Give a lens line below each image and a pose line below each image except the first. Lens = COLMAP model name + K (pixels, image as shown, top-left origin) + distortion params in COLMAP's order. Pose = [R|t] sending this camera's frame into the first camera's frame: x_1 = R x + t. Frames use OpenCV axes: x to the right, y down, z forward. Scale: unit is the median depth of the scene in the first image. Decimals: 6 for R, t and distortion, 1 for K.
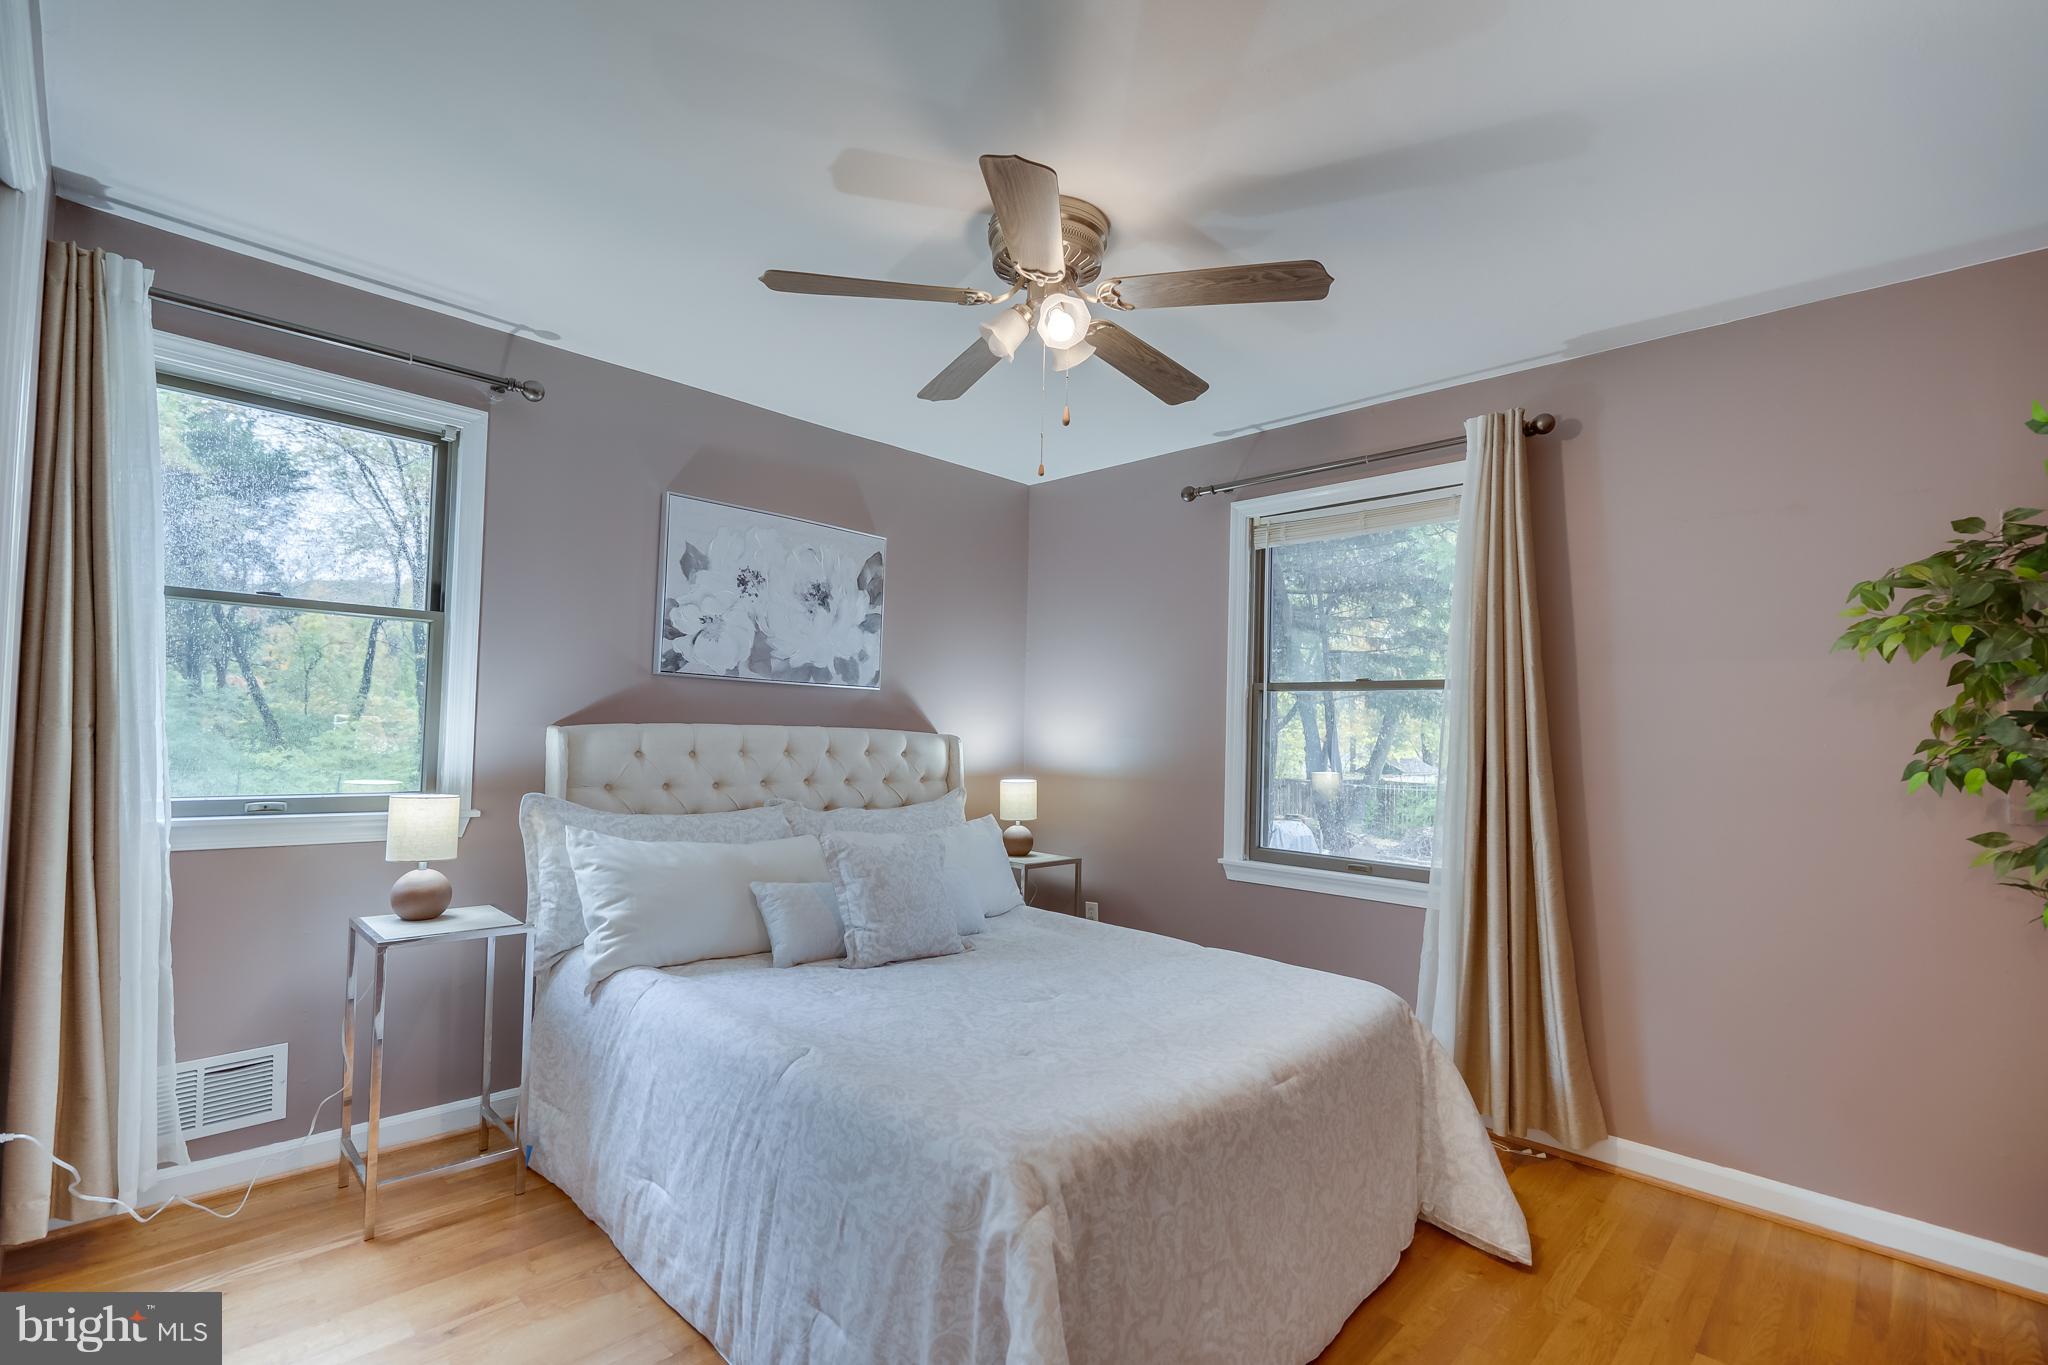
lens RADIAL K [[926.7, 0, 1019.2], [0, 926.7, 704.3], [0, 0, 1]] dist [-0.003567, 0.002262]
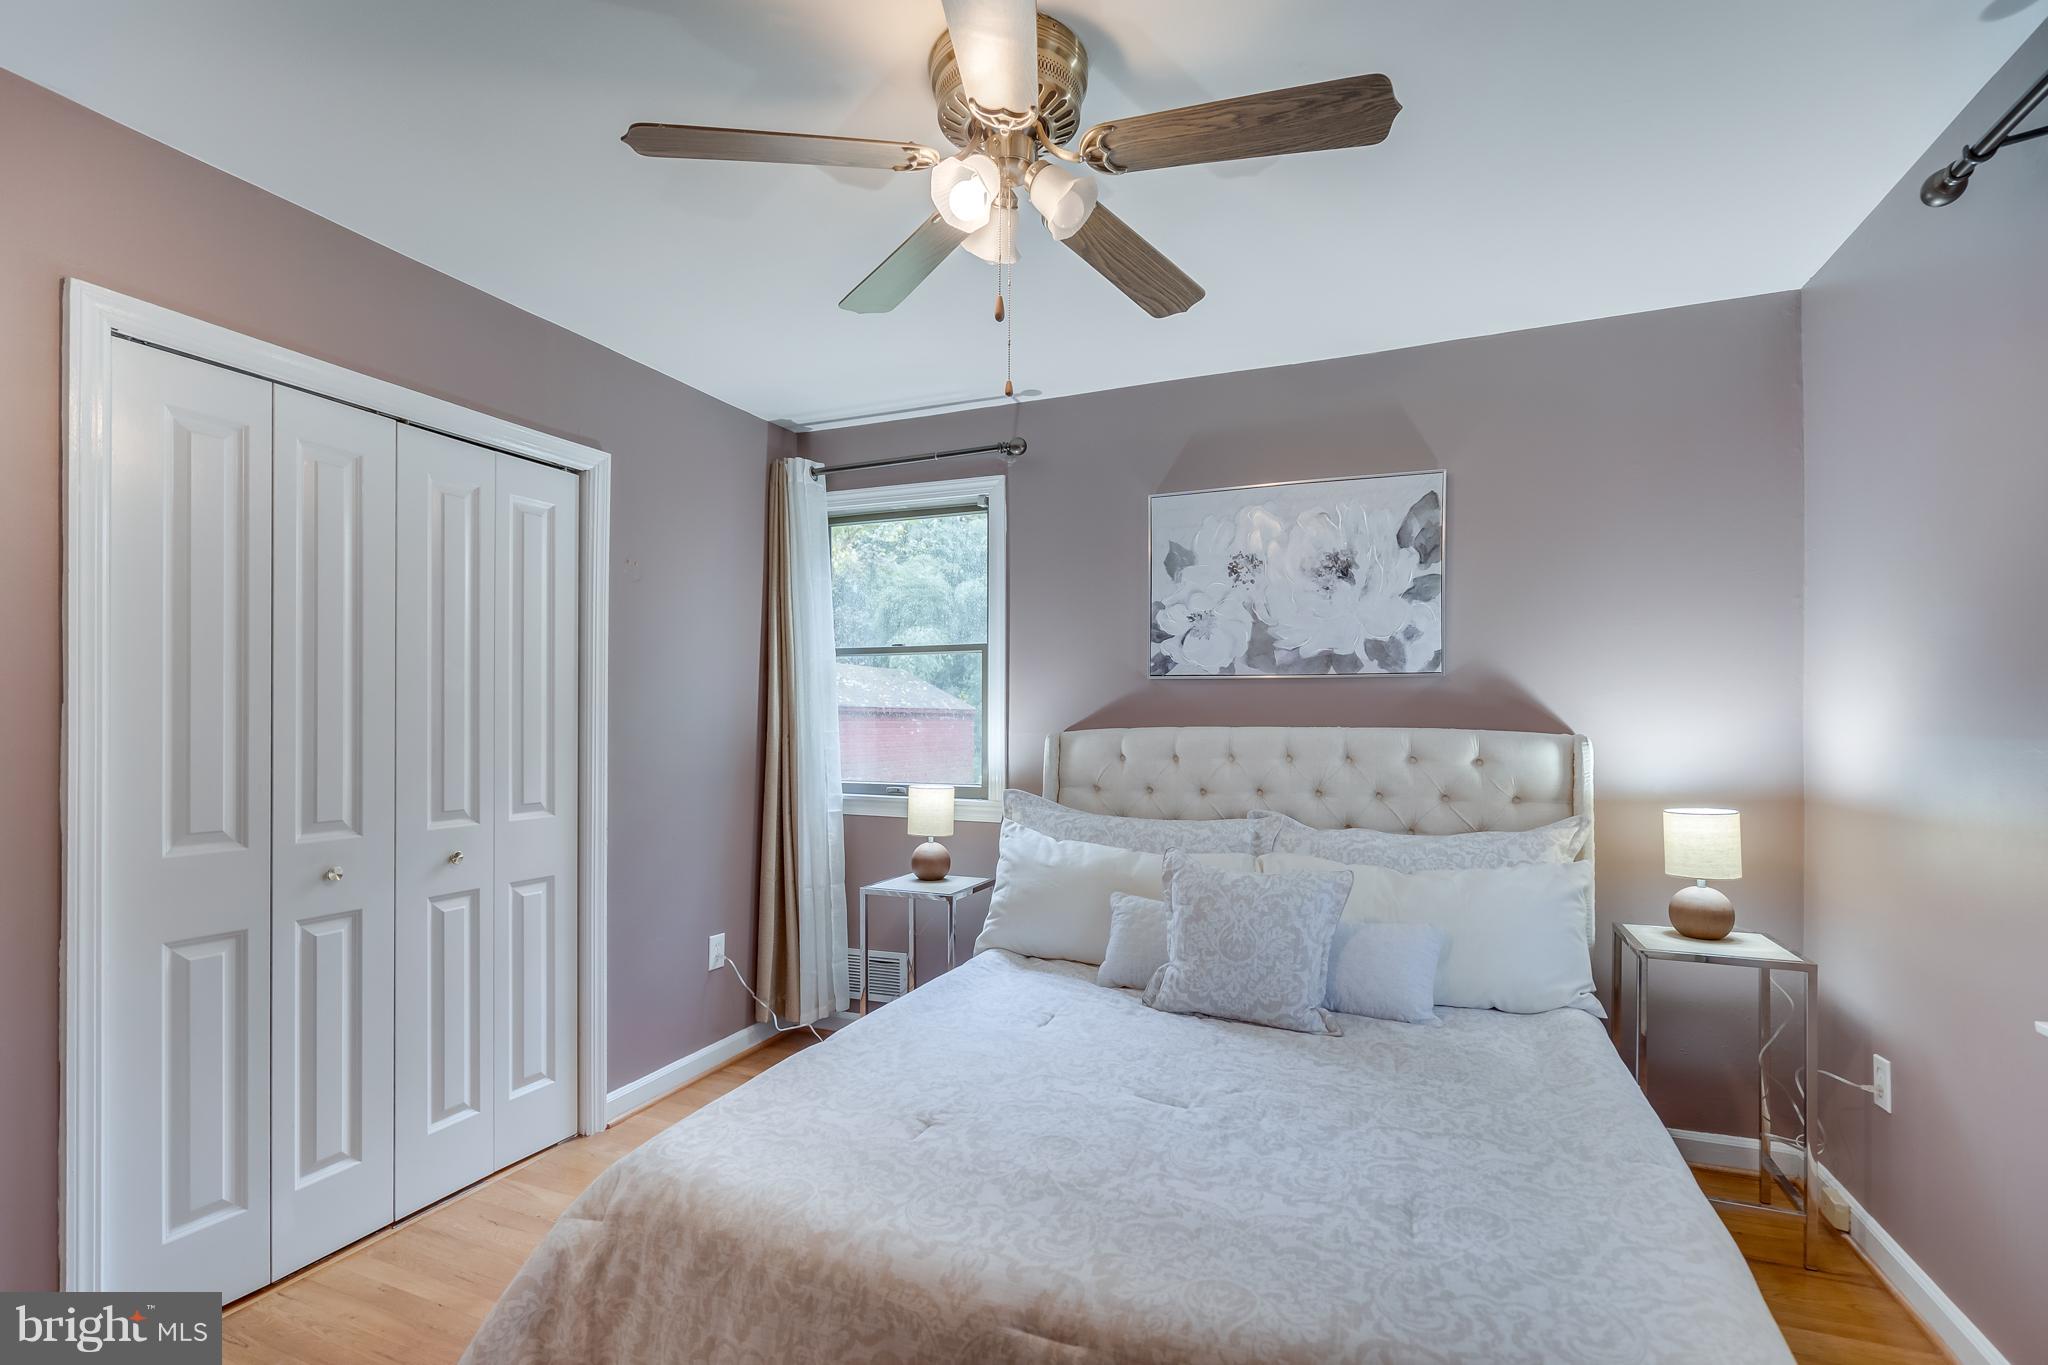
lens RADIAL K [[926.7, 0, 977.7], [0, 926.7, 720.1], [0, 0, 1]] dist [-0.003567, 0.002262]
pose [[0.371711, -0.029234, -0.927888, 0.459194], [0.035327, 0.999226, -0.017330, 0.022754], [0.927676, -0.026338, 0.372456, 0.433834]]
